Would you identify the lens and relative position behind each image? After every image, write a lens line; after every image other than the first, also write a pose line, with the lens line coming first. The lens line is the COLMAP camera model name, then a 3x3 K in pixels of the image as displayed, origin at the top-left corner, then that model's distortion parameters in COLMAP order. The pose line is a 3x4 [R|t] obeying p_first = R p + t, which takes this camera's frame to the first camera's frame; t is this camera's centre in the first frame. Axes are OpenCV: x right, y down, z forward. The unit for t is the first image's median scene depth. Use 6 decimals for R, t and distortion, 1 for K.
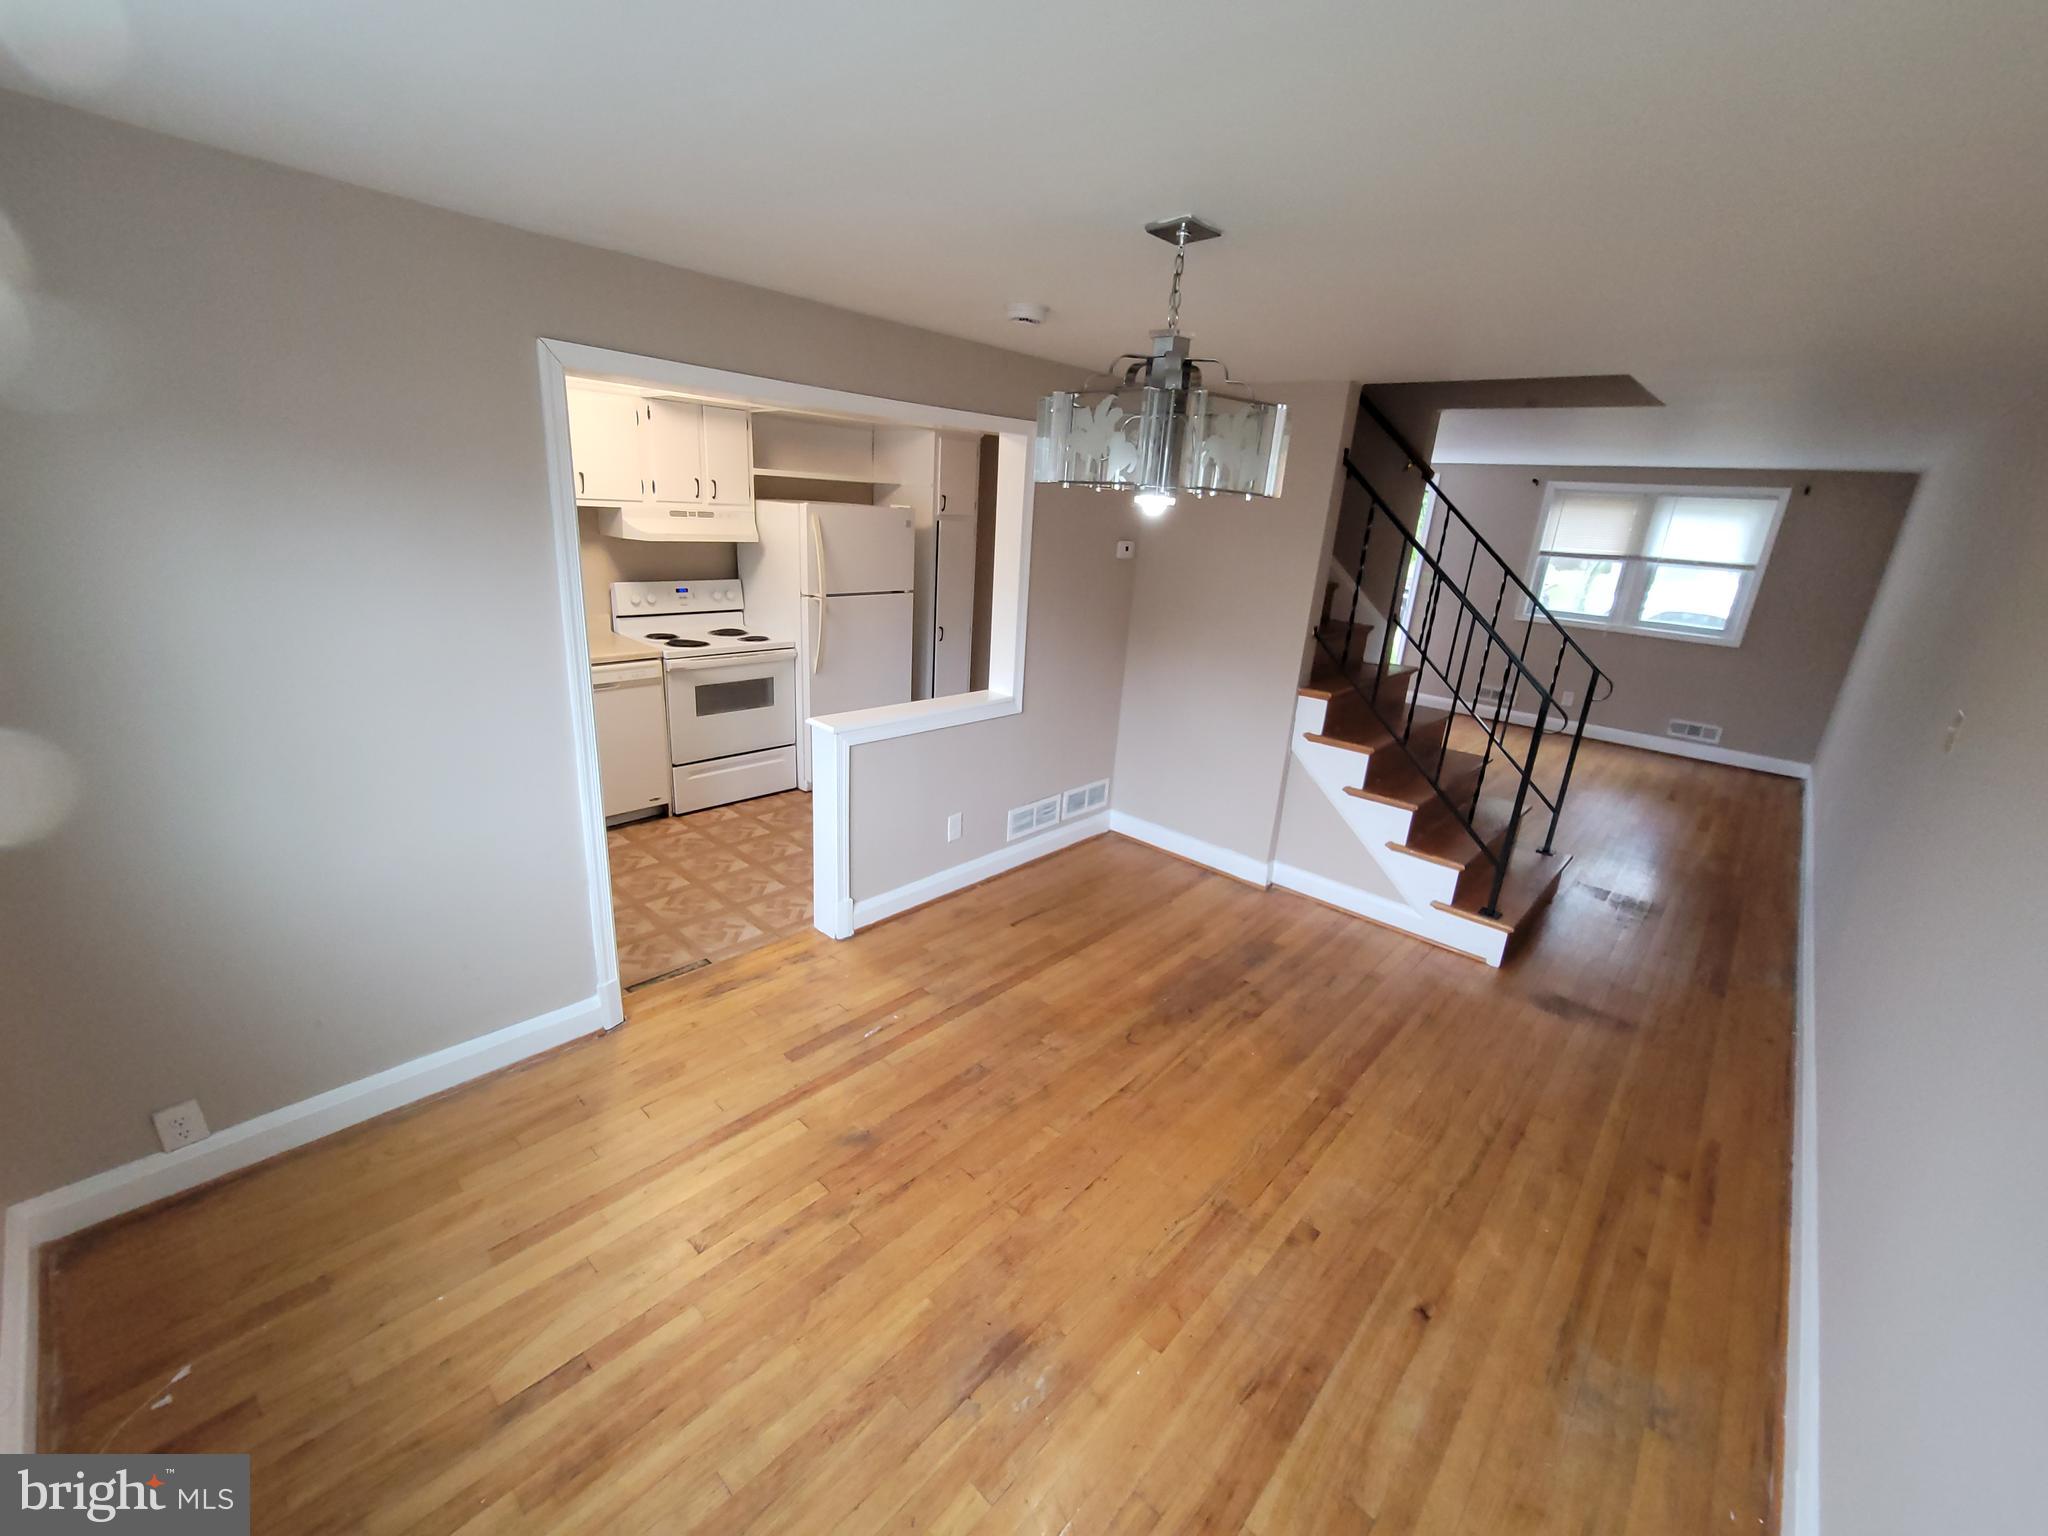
lens RADIAL K [[834.8, 0, 1012.9], [0, 834.8, 778.9], [0, 0, 1]] dist [-0.005364, -0.000013]
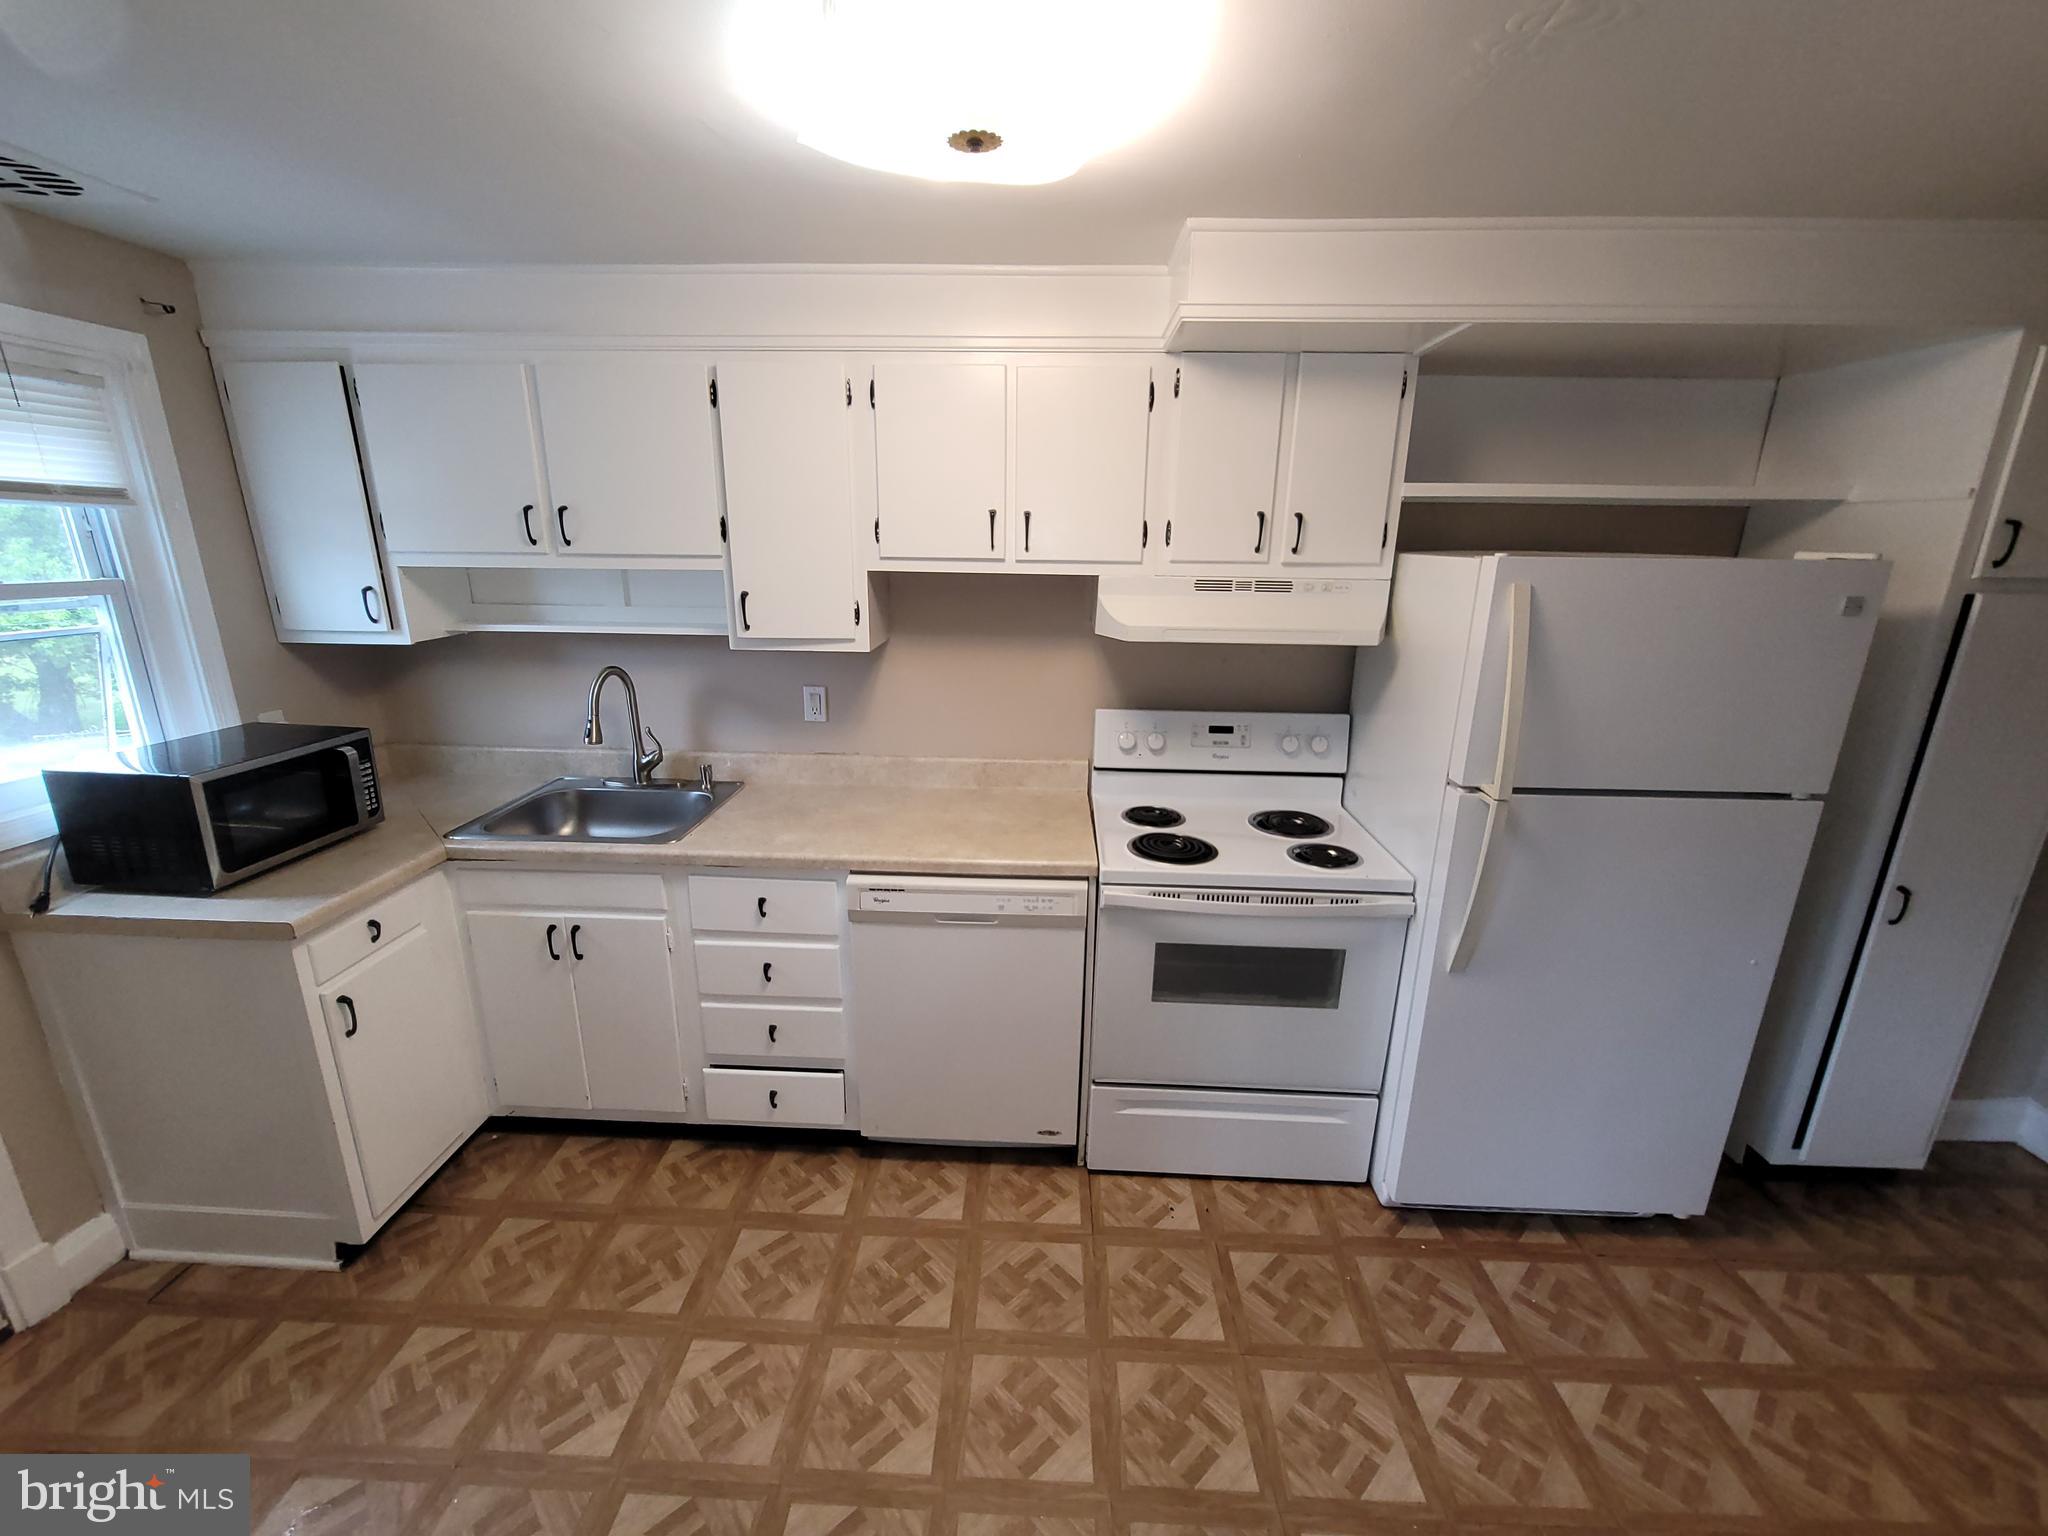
lens RADIAL K [[834.8, 0, 1012.9], [0, 834.8, 778.9], [0, 0, 1]] dist [-0.005364, -0.000013]
pose [[0.645093, 0.158805, -0.747420, -0.097984], [-0.213923, 0.976583, 0.022861, -0.203484], [0.733548, 0.145143, 0.663959, 0.636712]]
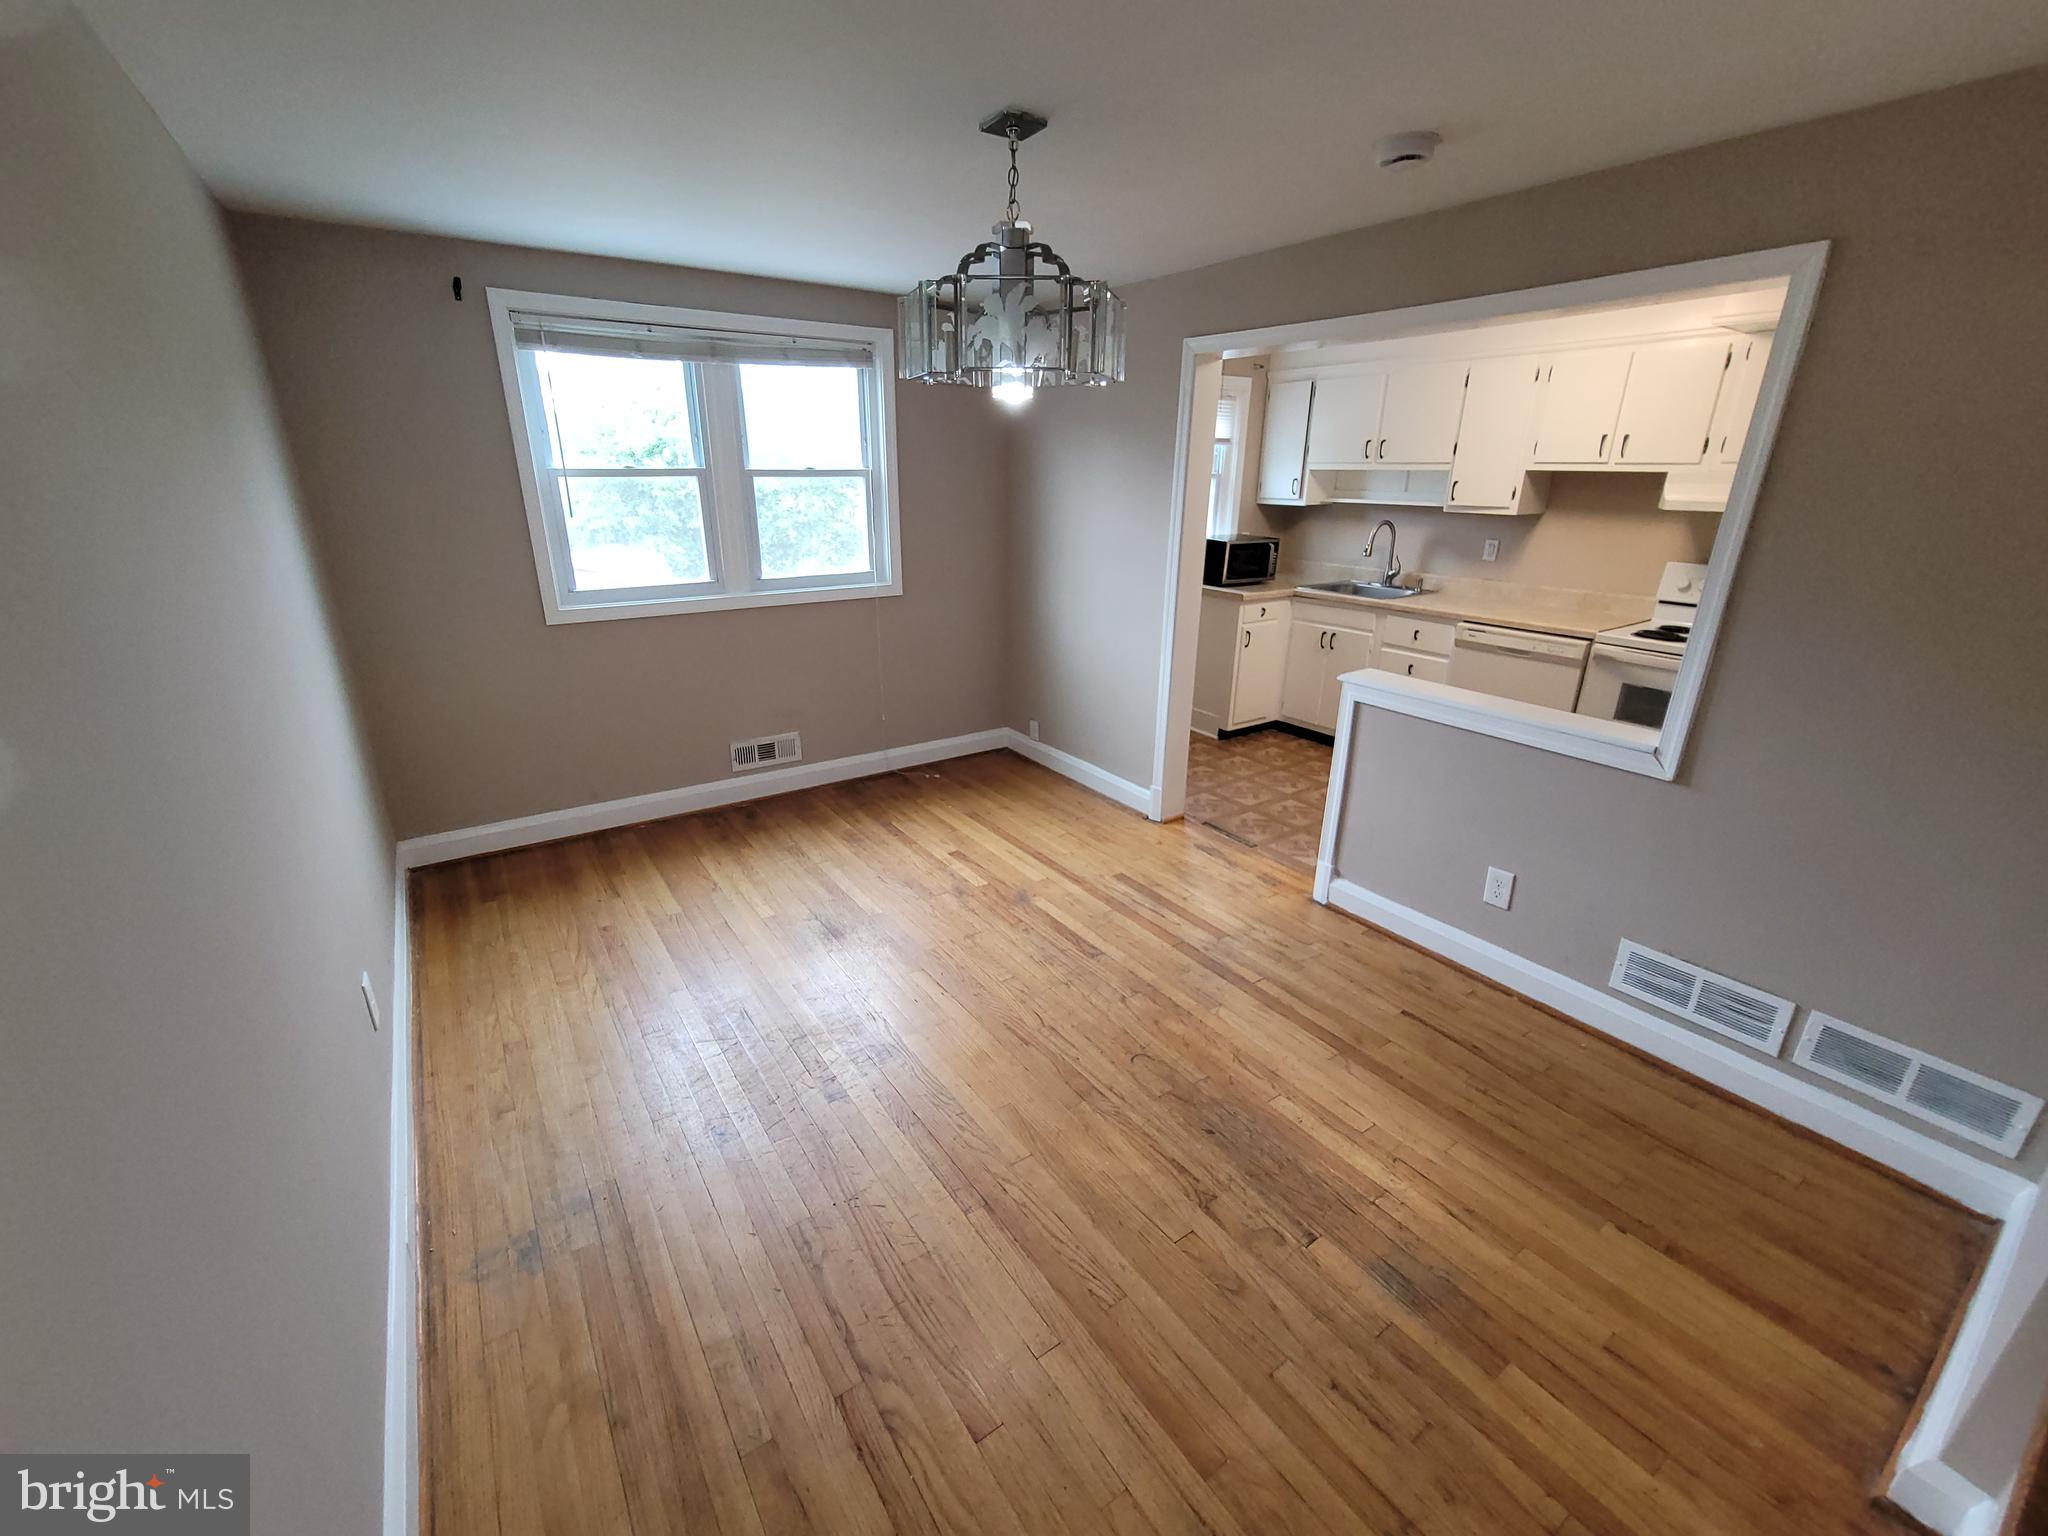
lens RADIAL K [[834.8, 0, 1012.9], [0, 834.8, 778.9], [0, 0, 1]] dist [-0.005364, -0.000013]
pose [[-0.225283, 0.279928, -0.933214, 0.586320], [-0.325317, 0.881252, 0.342875, -0.117955], [0.918377, 0.380834, -0.107466, 0.586950]]
